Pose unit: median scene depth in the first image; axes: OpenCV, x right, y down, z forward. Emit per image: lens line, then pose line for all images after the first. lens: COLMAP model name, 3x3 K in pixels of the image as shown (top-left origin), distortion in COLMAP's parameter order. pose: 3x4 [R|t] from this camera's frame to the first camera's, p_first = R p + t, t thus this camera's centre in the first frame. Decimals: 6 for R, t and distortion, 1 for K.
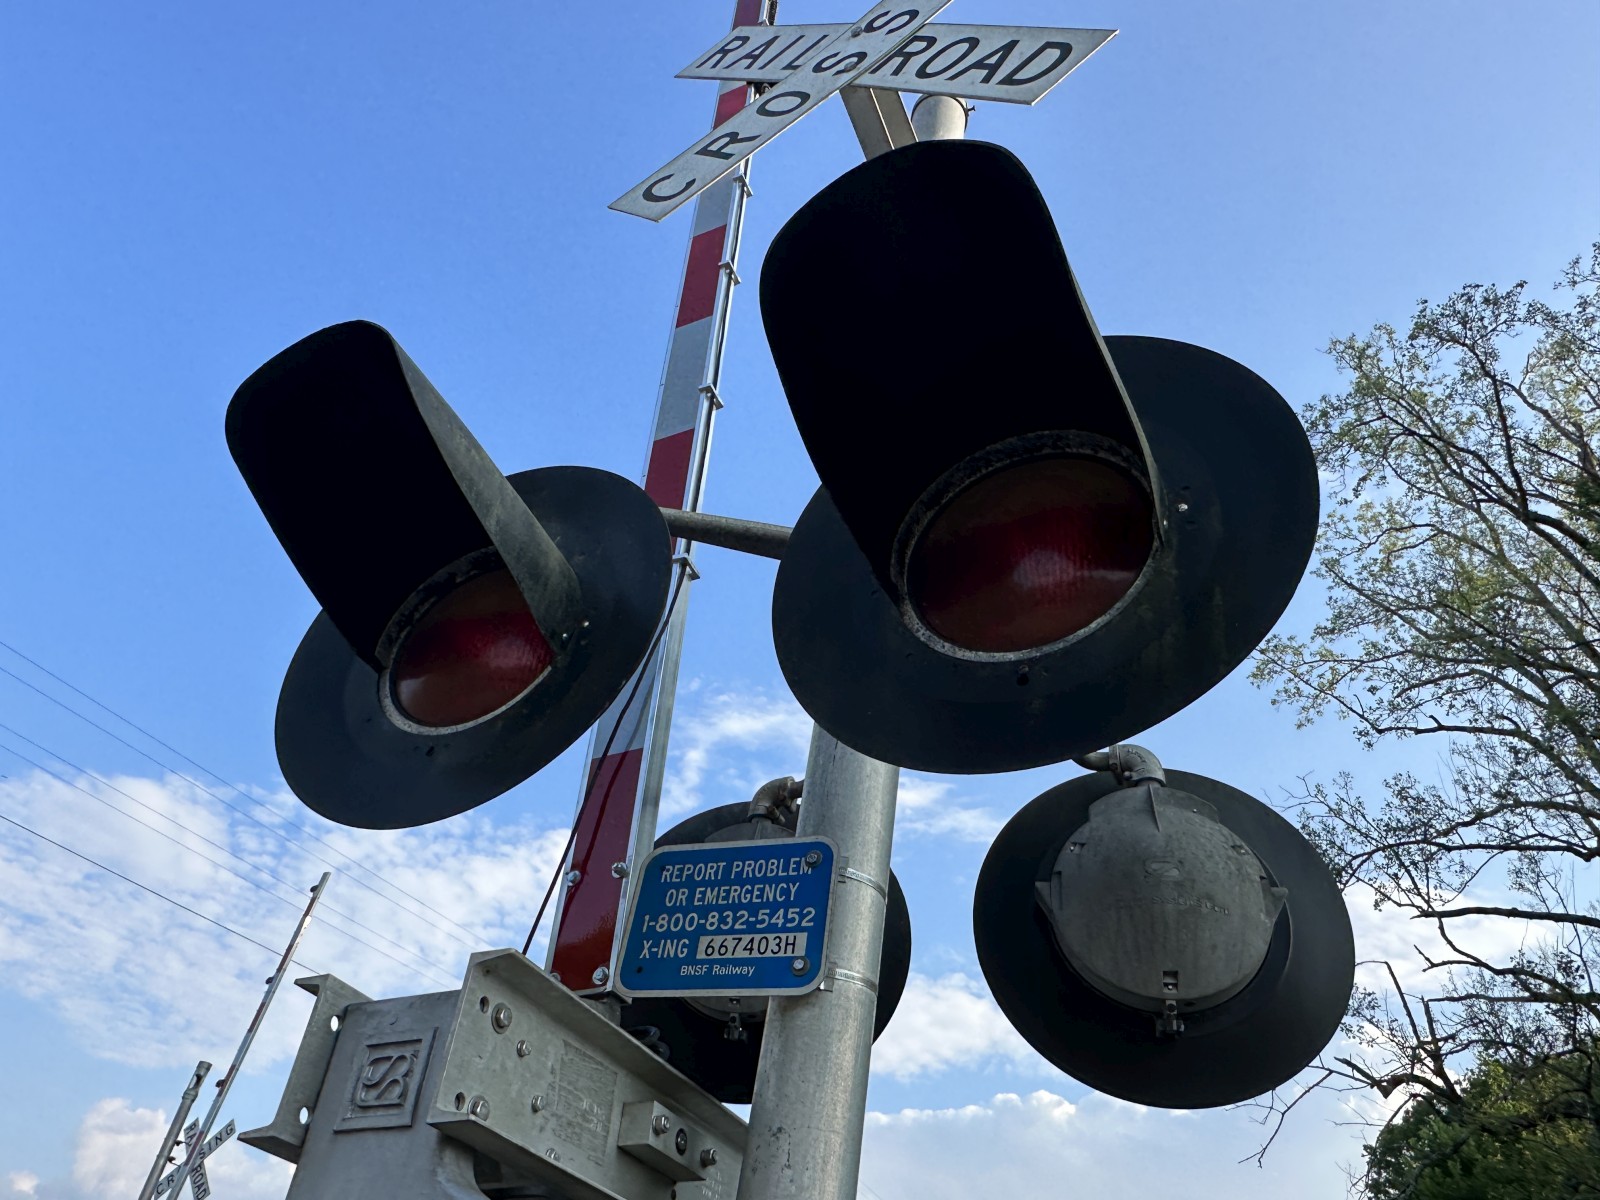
lens RADIAL K [[1130.3, 0, 789.0], [0, 1130.3, 614.0], [0, 0, 1]] dist [-0.011759, 0.002327]
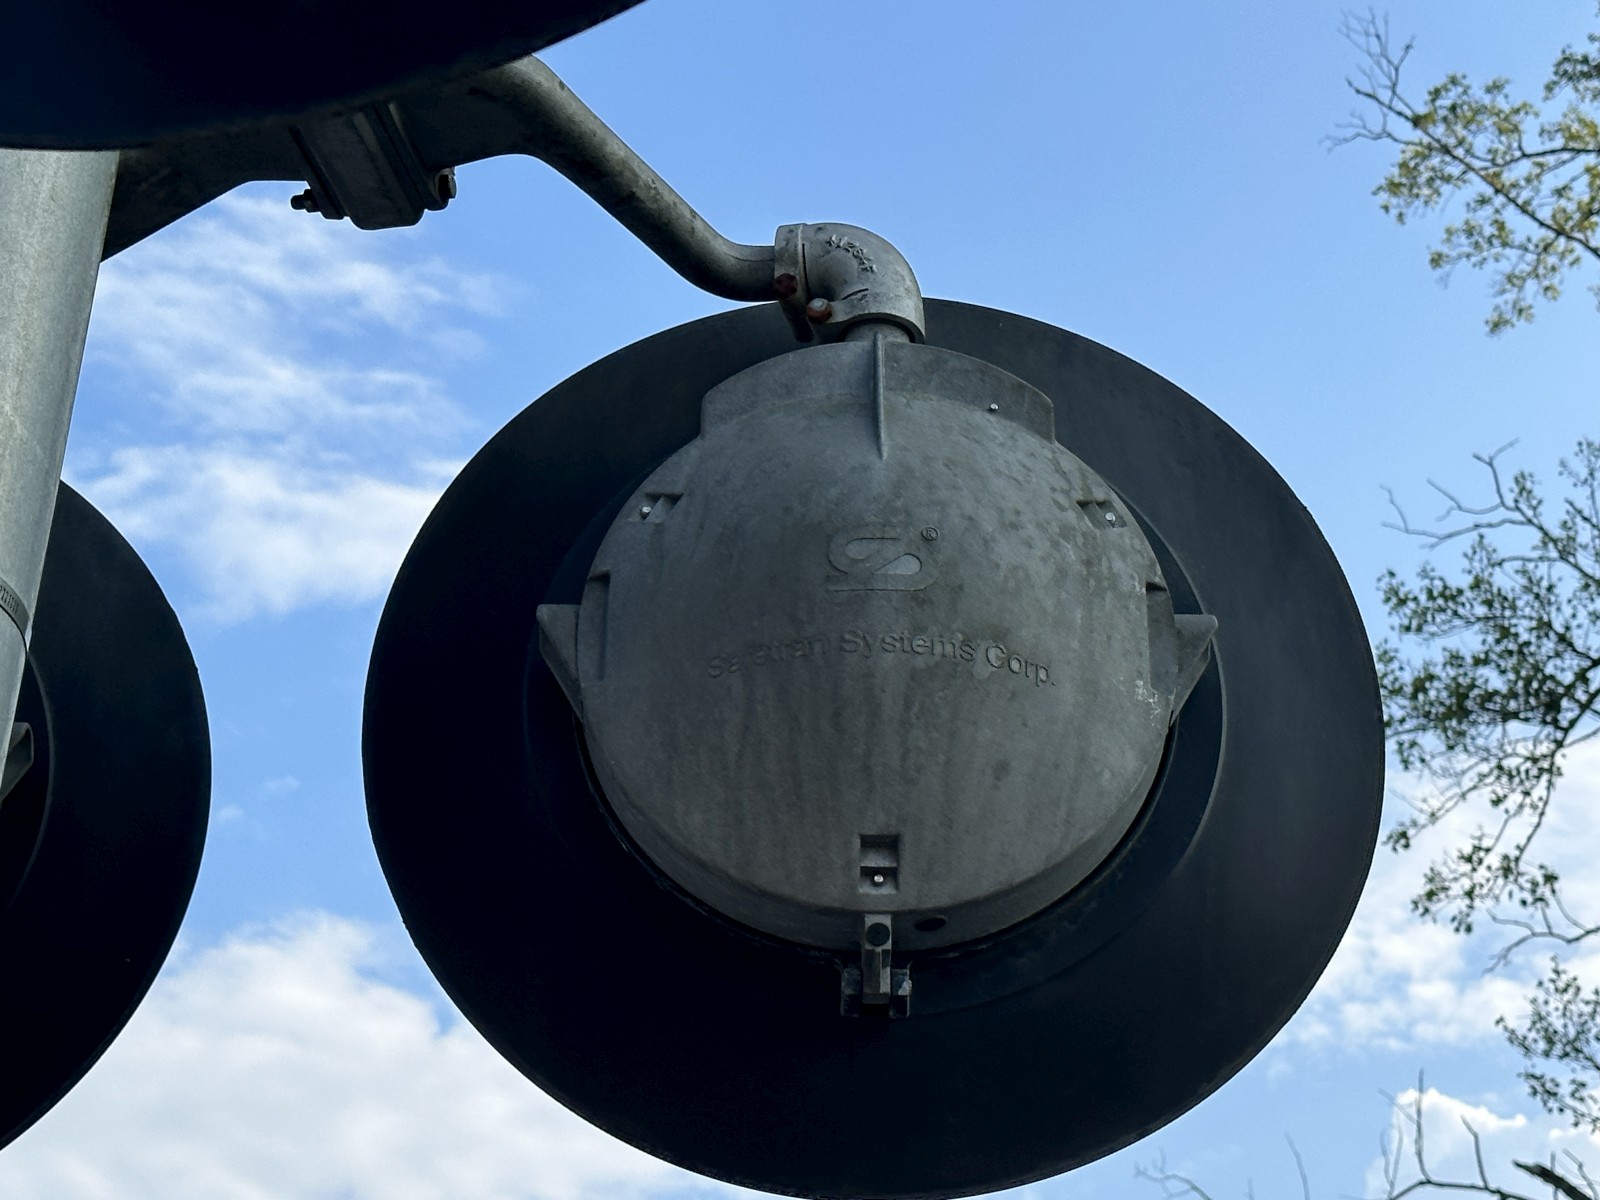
lens RADIAL K [[3177.1, 0, 810.3], [0, 3177.1, 600.3], [0, 0, 1]] dist [0.149015, 0.000000]
pose [[0.978519, -0.000973, 0.206153, 0.108351], [-0.037048, 0.982879, 0.180488, 0.061740], [-0.202799, -0.184248, 0.961730, 0.046028]]
